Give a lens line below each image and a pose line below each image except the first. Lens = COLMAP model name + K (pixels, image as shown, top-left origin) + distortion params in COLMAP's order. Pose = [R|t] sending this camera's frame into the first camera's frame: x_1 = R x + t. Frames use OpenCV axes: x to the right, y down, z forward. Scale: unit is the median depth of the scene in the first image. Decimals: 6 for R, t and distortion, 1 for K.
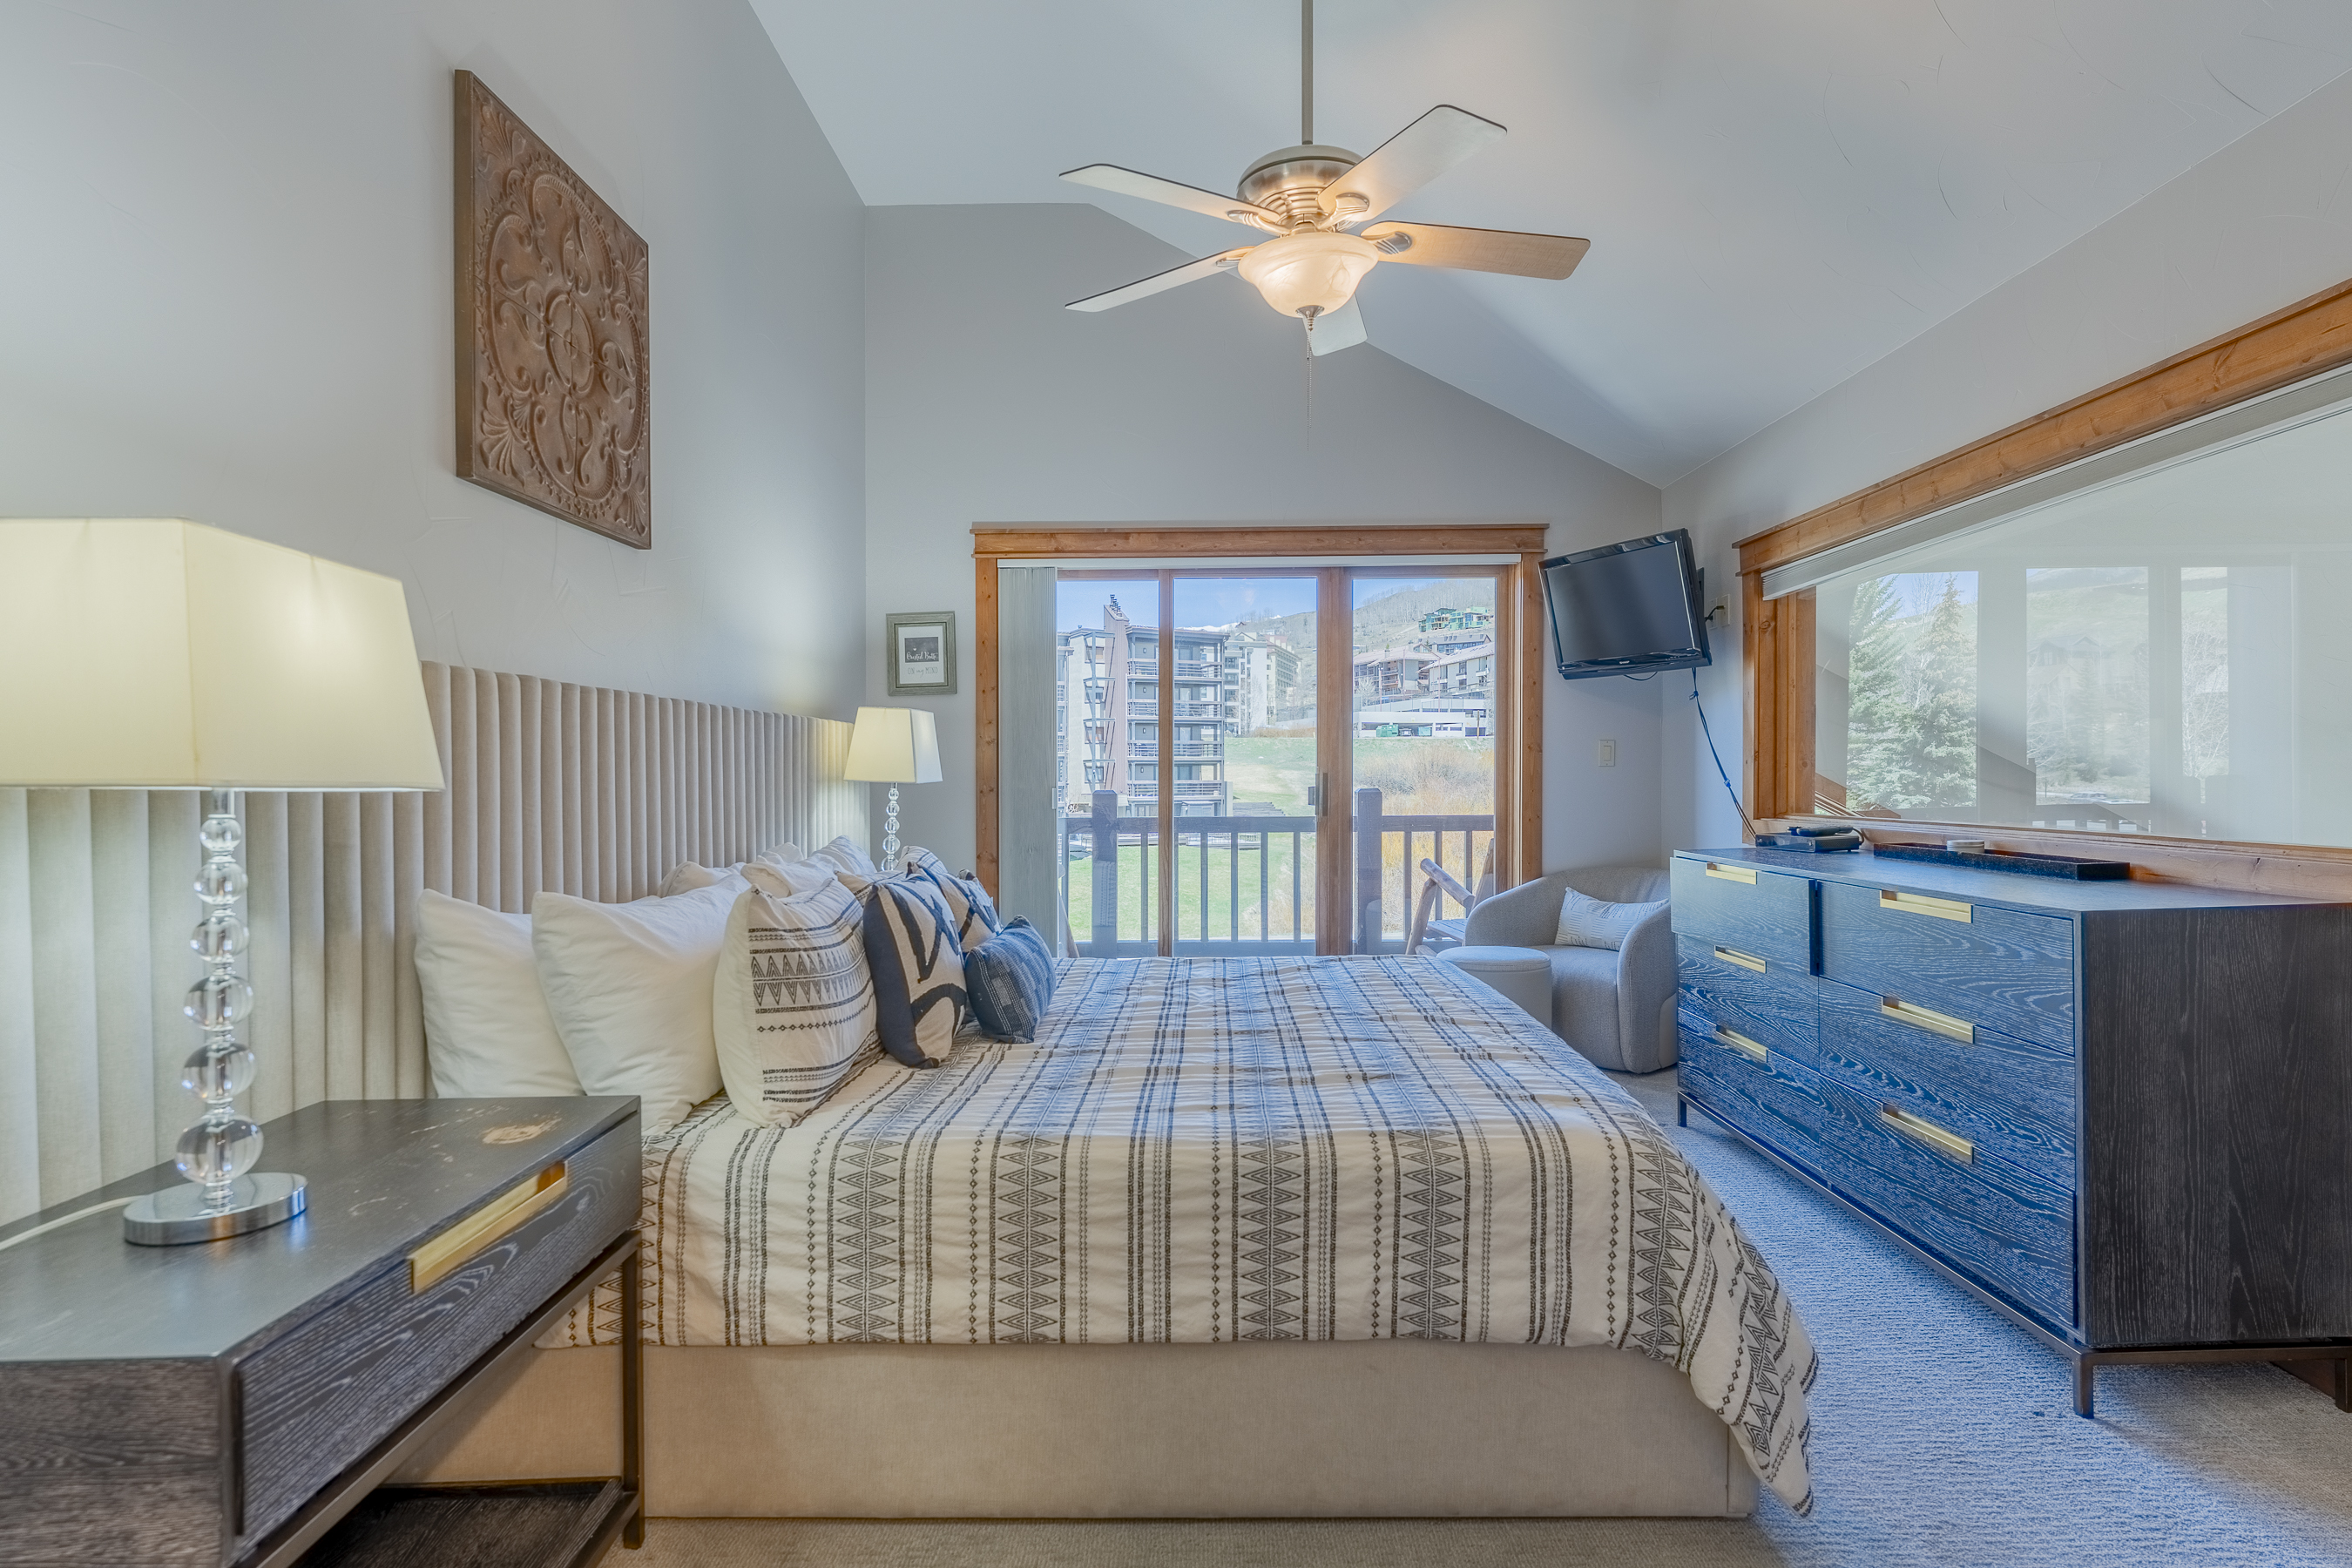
lens RADIAL K [[1264.6, 0, 1294.4], [0, 1264.6, 807.2], [0, 0, 1]] dist [-0.002041, 0.001238]
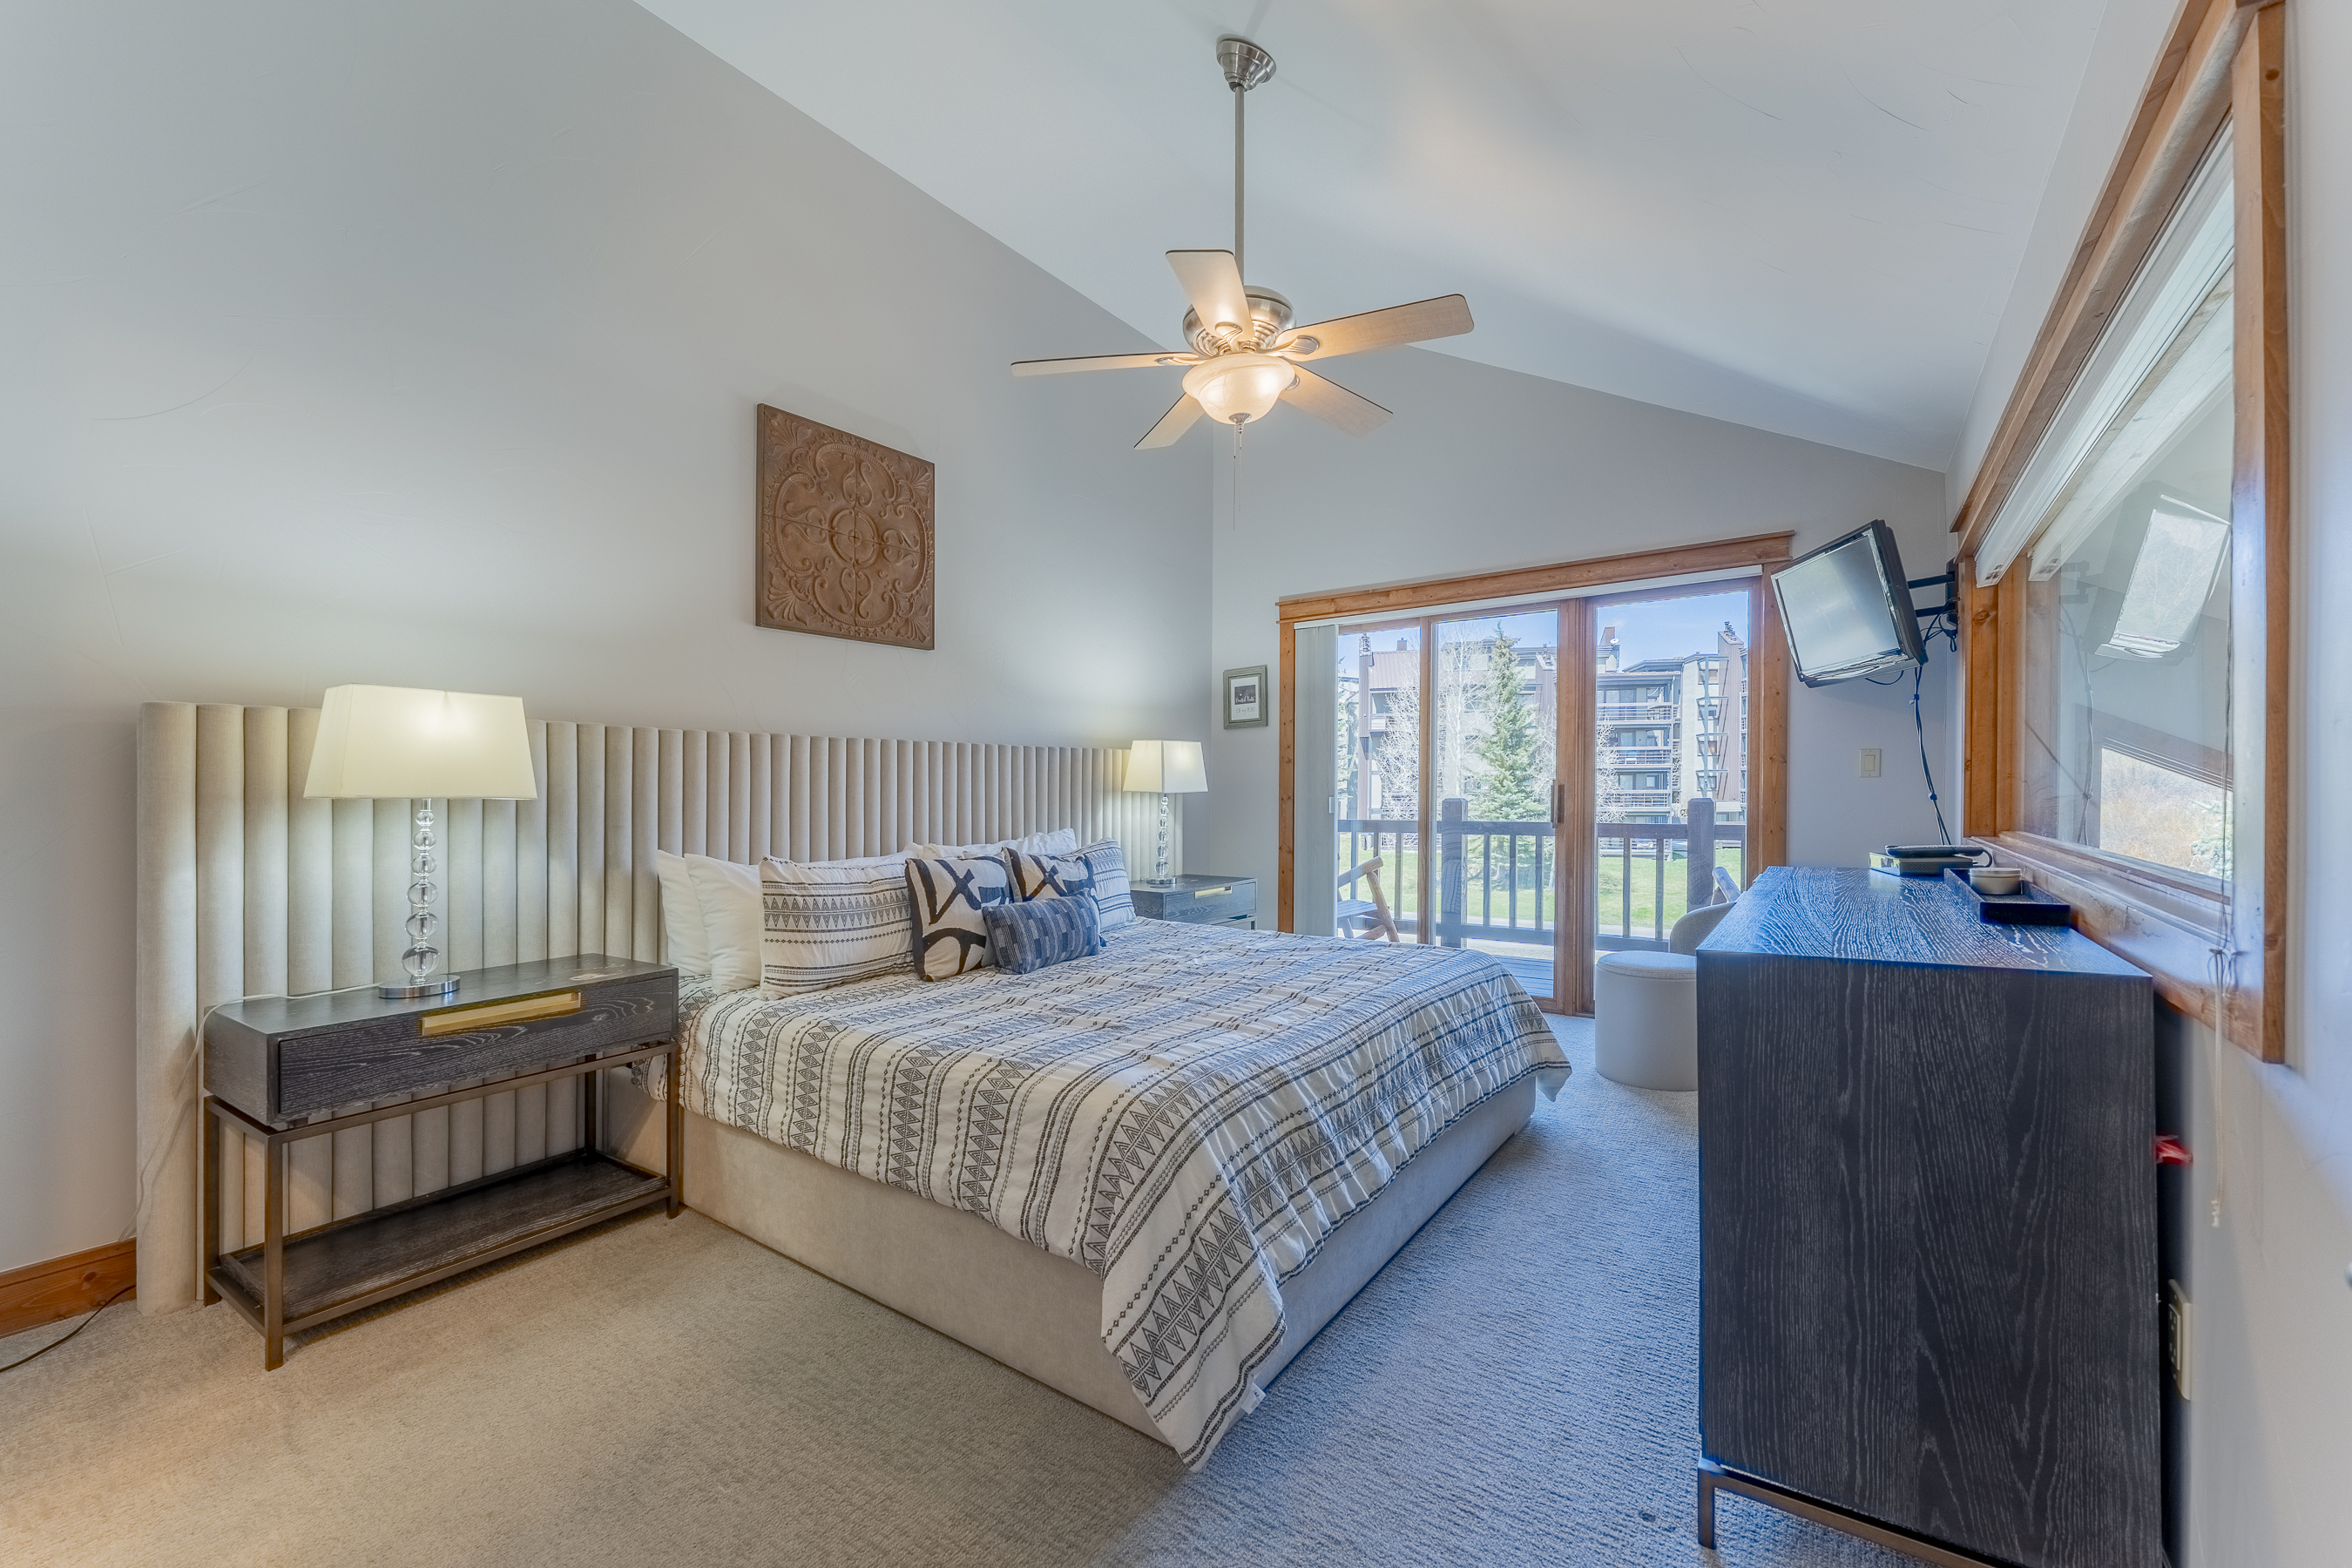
lens RADIAL K [[1001.0, 0, 1160.4], [0, 1001.0, 795.2], [0, 0, 1]] dist [-0.001071, 0.000361]
pose [[0.793070, 0.004496, -0.609114, 0.743587], [-0.013244, 0.999864, -0.009864, -0.011666], [0.608986, 0.015890, 0.793022, 0.232123]]
